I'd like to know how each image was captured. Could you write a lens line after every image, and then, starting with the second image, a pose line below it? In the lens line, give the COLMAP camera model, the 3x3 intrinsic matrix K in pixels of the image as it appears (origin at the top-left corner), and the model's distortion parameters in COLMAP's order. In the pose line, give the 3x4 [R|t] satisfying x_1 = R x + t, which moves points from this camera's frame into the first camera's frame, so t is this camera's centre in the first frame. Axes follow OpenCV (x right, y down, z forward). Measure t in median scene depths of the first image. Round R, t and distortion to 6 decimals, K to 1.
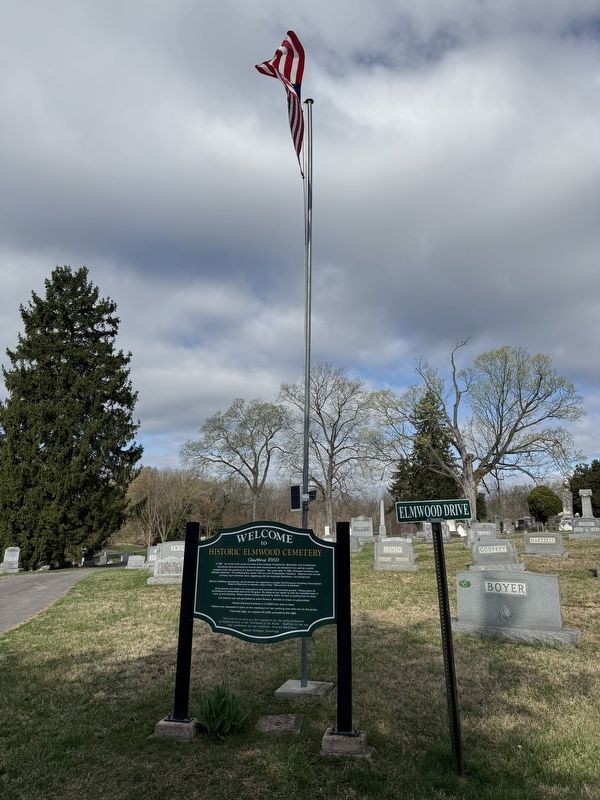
lens RADIAL K [[560.3, 0, 304.1], [0, 560.3, 401.9], [0, 0, 1]] dist [0.211498, -0.367660]
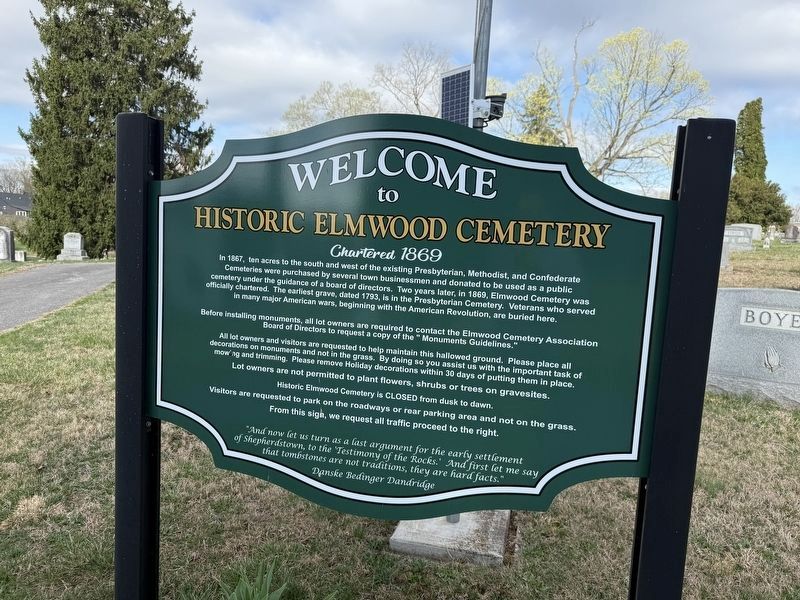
lens RADIAL K [[559.1, 0, 400.0], [0, 559.1, 300.0], [0, 0, 1]] dist [0.003847, -0.005052]
pose [[0.998827, 0.041088, 0.025626, -0.013058], [-0.047251, 0.942749, 0.330138, 0.038672], [-0.010594, -0.330962, 0.943585, 0.135970]]
